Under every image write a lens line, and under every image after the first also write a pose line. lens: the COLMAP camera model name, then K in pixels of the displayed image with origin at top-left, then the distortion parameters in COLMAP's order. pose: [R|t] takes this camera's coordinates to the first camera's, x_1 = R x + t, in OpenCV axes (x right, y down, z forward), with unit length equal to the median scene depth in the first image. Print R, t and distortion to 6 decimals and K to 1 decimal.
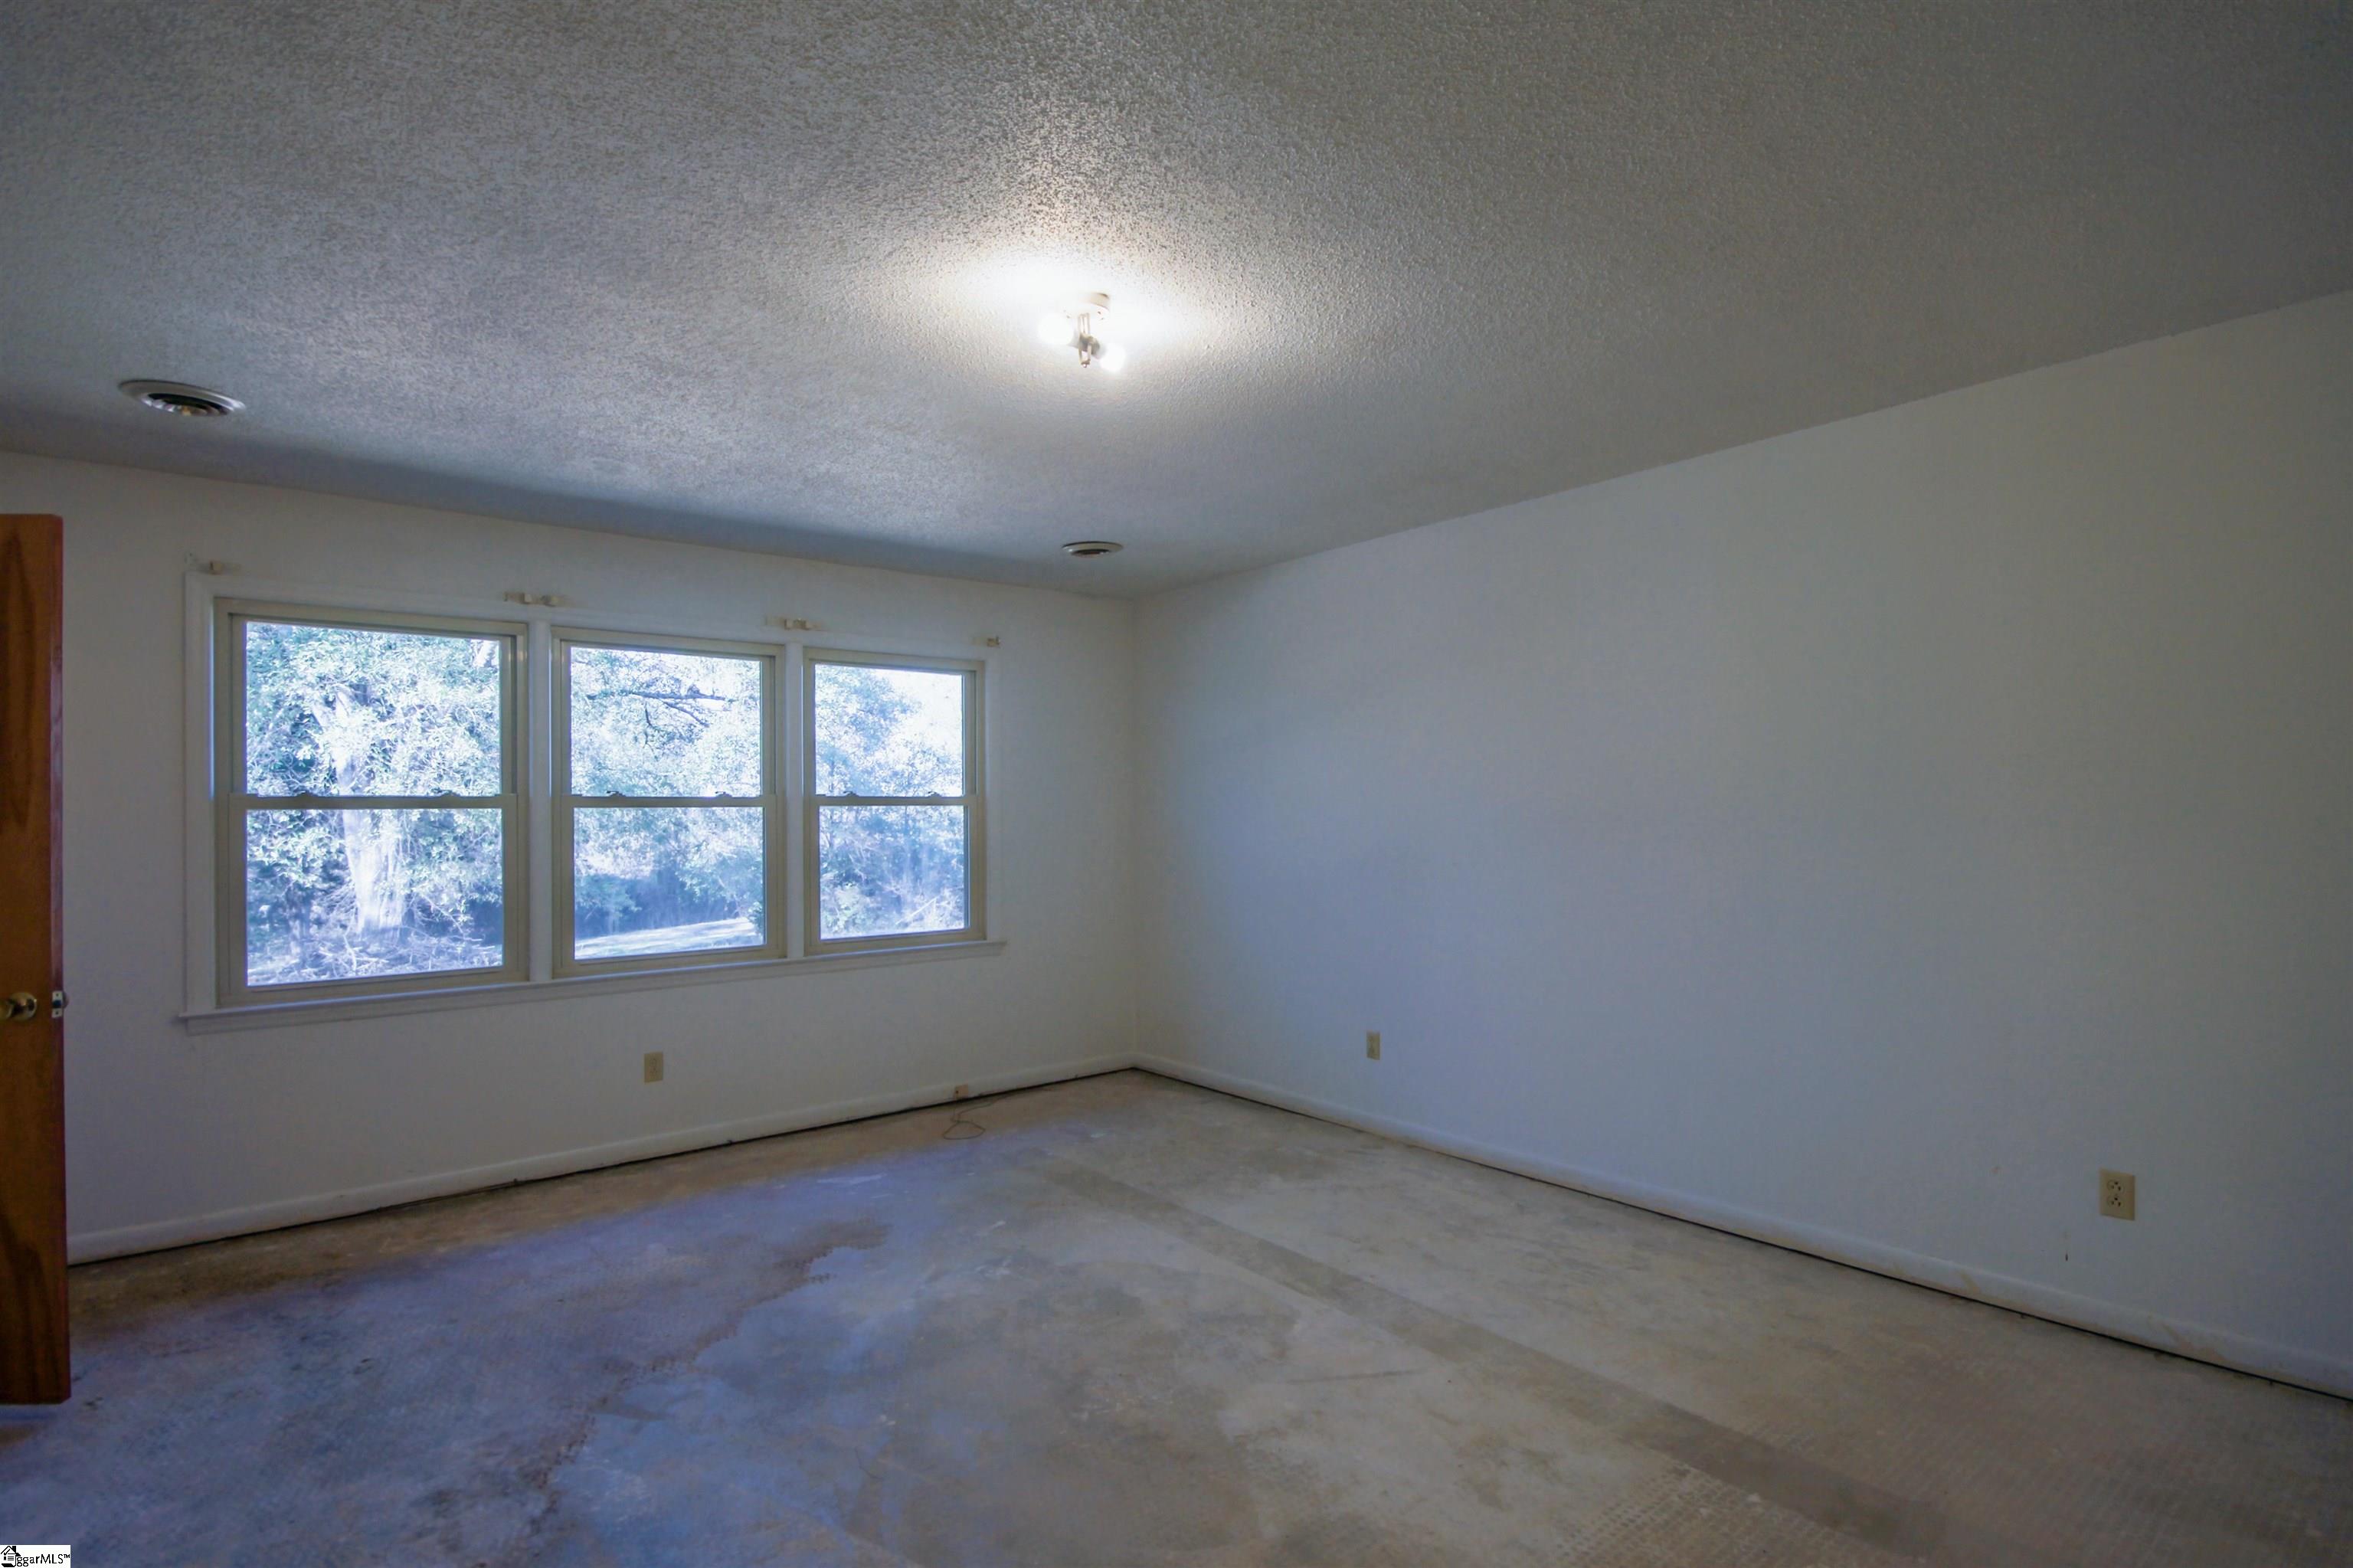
lens RADIAL K [[1144.8, 0, 1176.5], [0, 1144.8, 784.0], [0, 0, 1]] dist [0.001715, 0.000482]
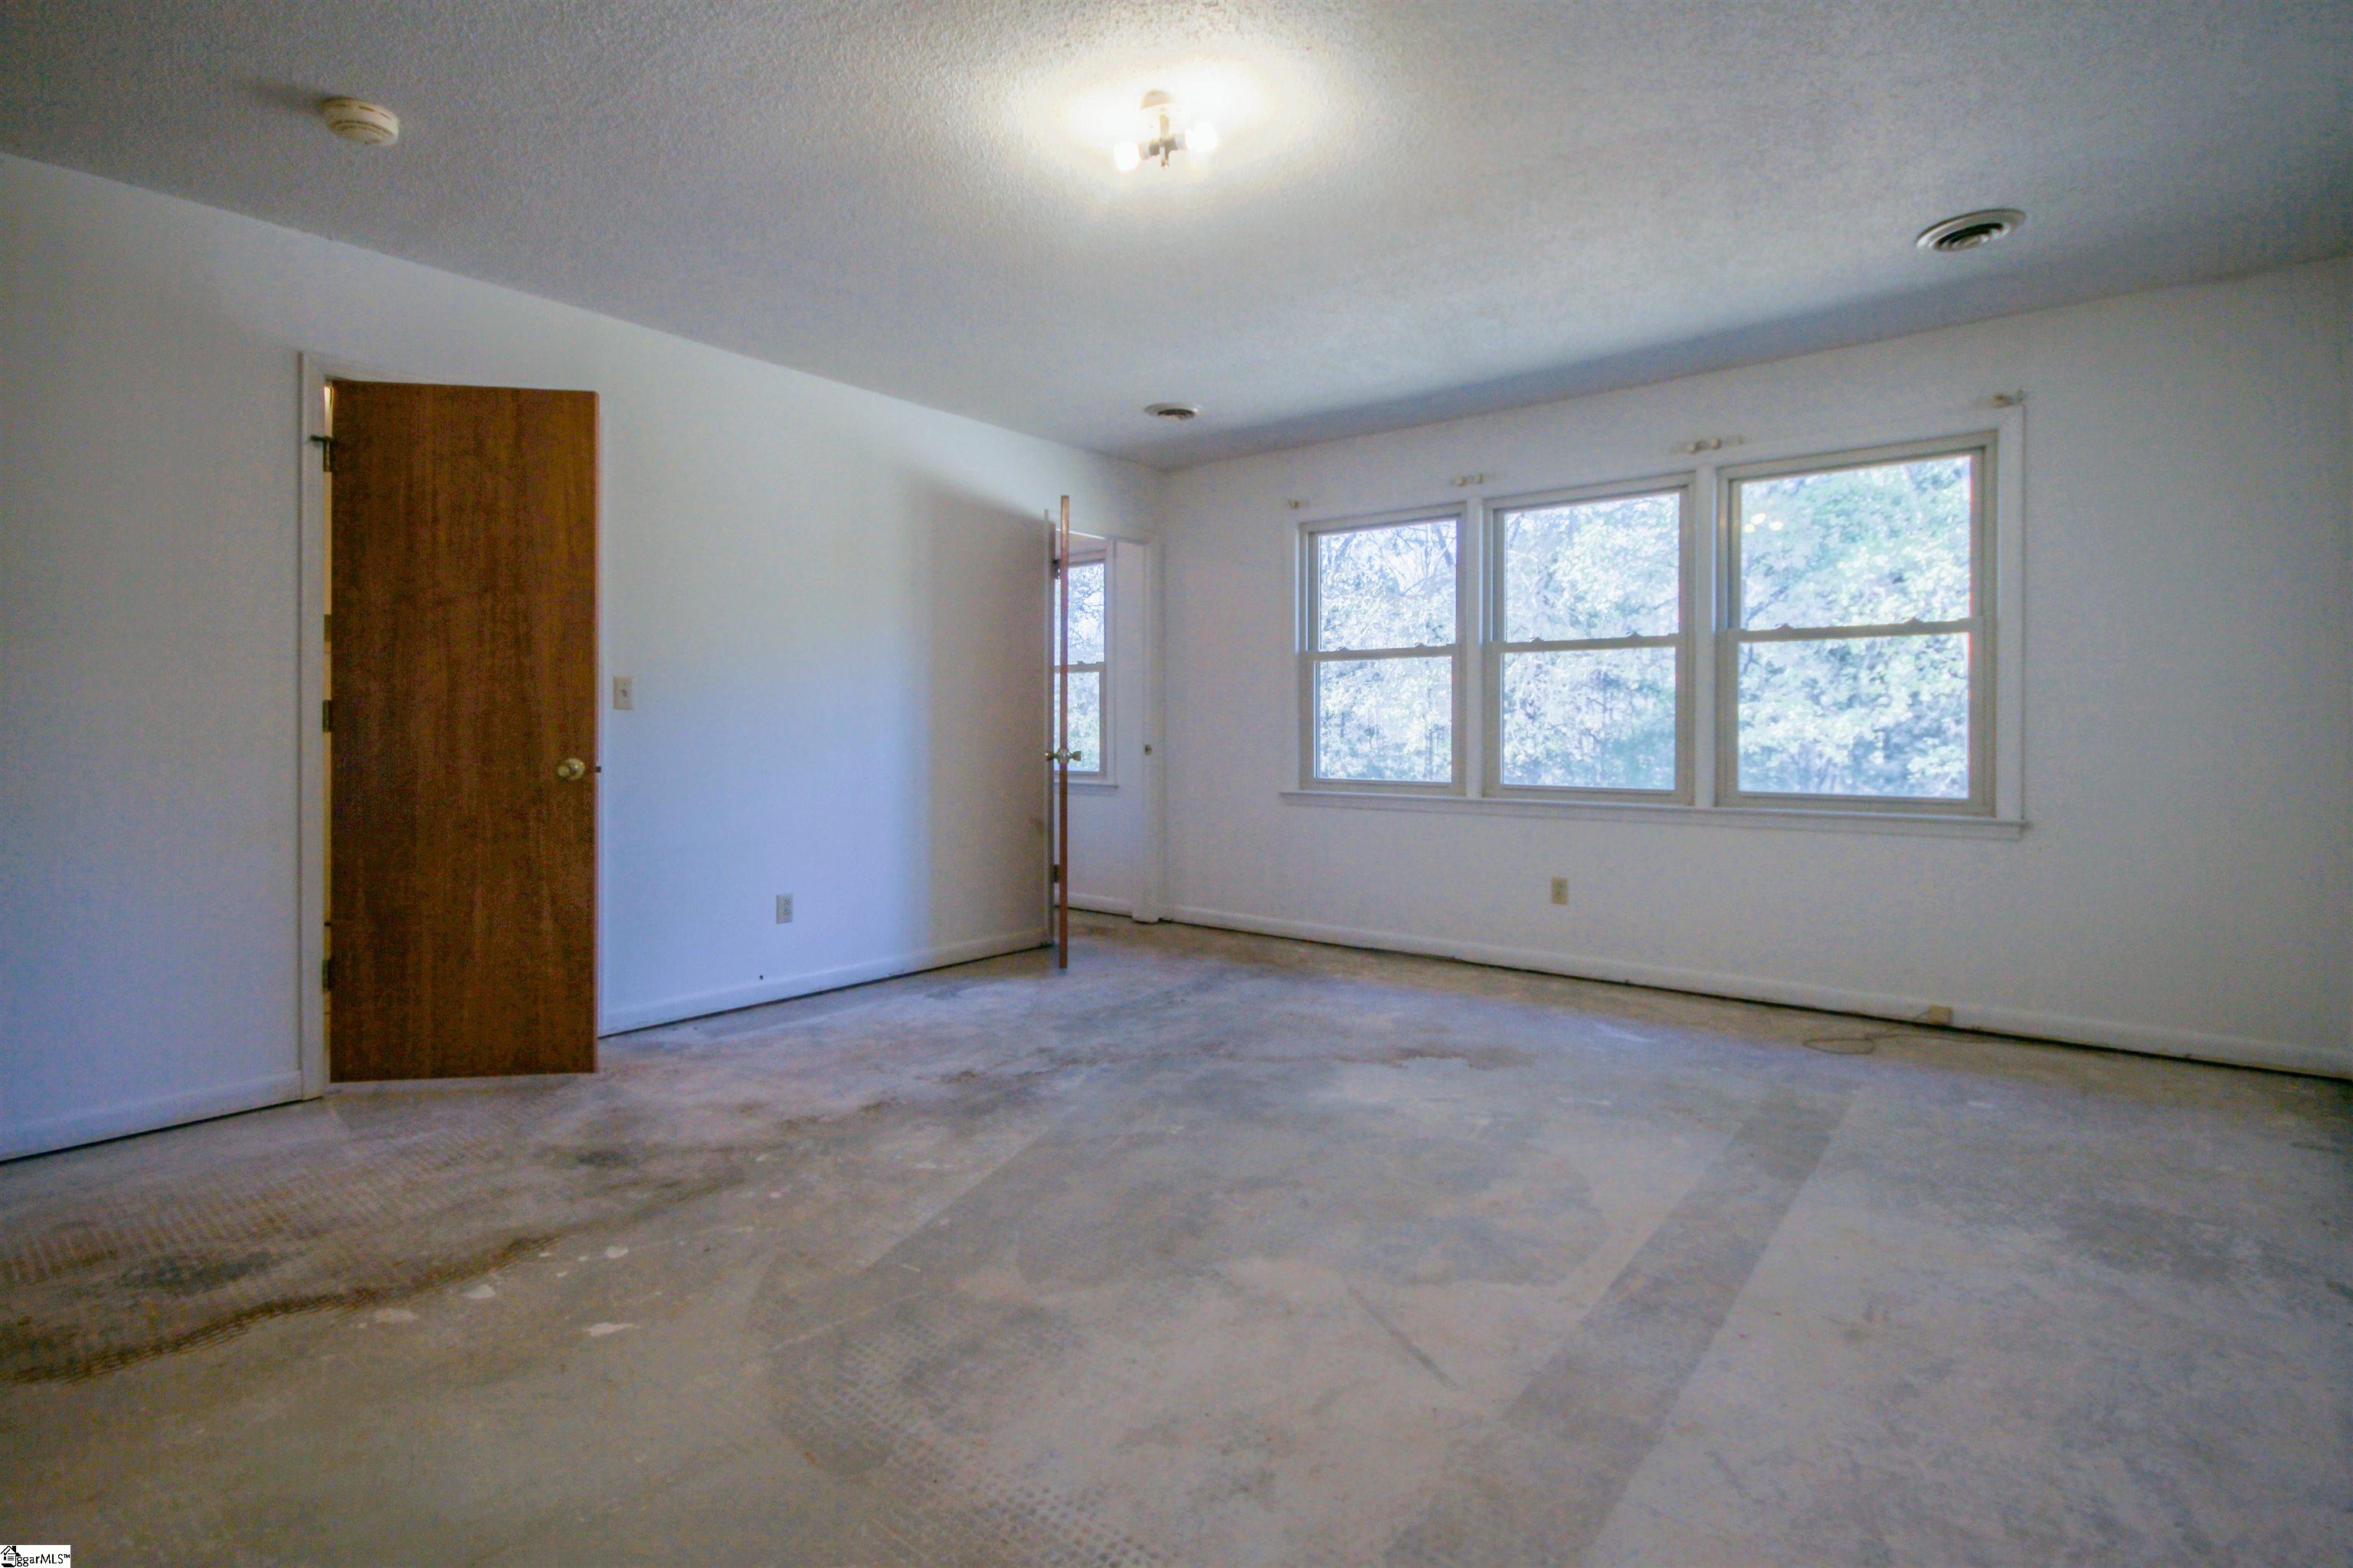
lens RADIAL K [[1126.3, 0, 1196.0], [0, 1126.3, 723.9], [0, 0, 1]] dist [0.001235, 0.000246]
pose [[0.224937, 0.009112, -0.974331, 0.643968], [0.023319, 0.999620, 0.014732, 0.086086], [0.974094, -0.026034, 0.224639, 0.558753]]
